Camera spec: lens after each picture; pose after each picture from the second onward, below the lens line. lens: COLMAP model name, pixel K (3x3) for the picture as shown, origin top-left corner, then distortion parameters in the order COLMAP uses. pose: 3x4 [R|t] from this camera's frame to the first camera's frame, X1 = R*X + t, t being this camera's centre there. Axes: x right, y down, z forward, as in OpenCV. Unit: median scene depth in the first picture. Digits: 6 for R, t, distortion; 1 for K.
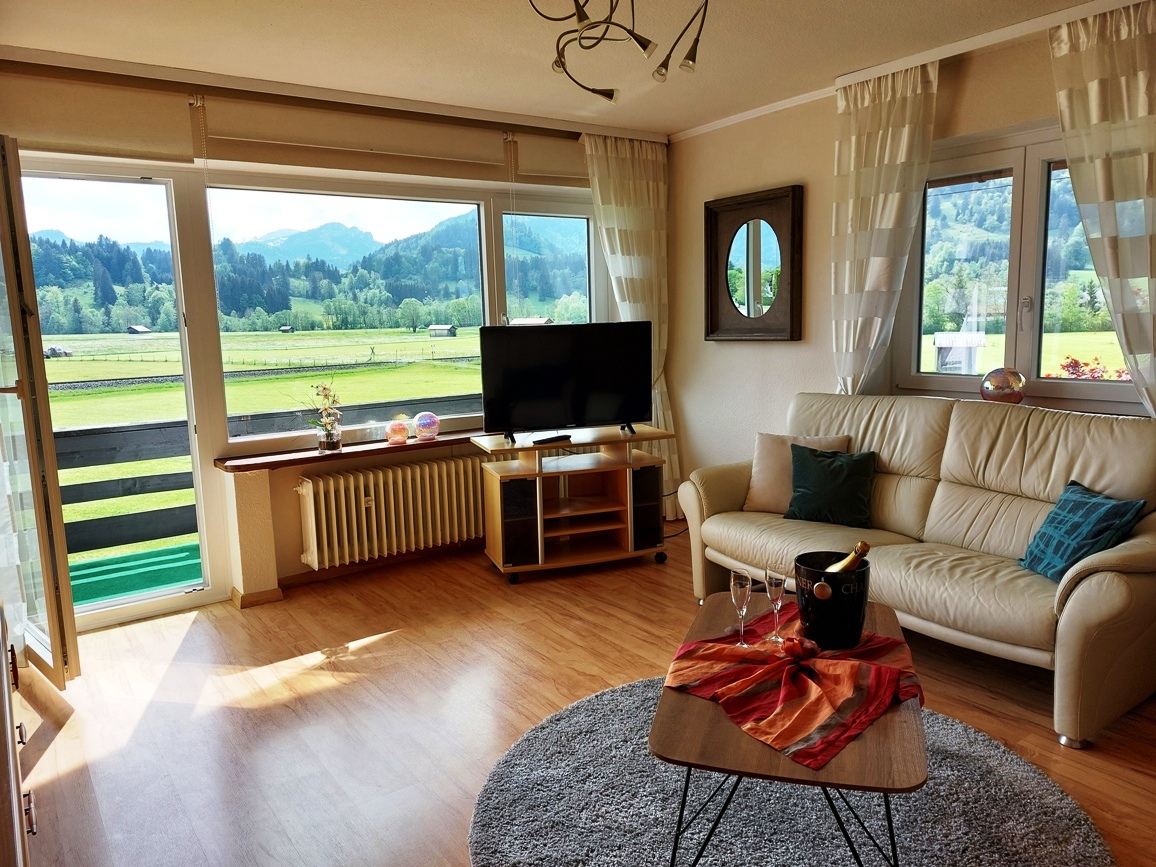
lens RADIAL K [[828.1, 0, 576.6], [0, 828.1, 435.9], [0, 0, 1]] dist [0.072112, -0.087072]
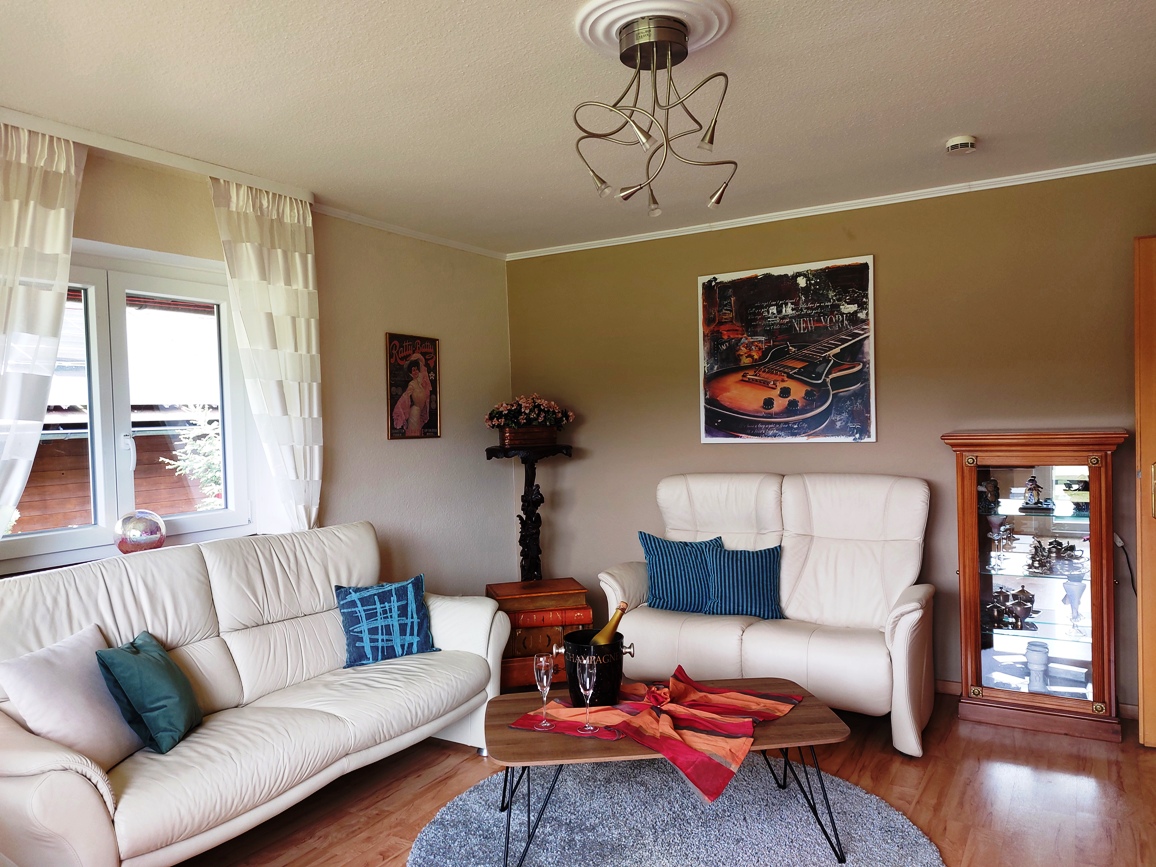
lens RADIAL K [[828.1, 0, 576.4], [0, 828.1, 432.1], [0, 0, 1]] dist [0.072112, -0.087072]
pose [[-0.381528, 0.027162, 0.923958, -0.605522], [0.177626, 0.983094, 0.044447, -0.147307], [-0.907130, 0.181077, -0.379902, 1.086136]]
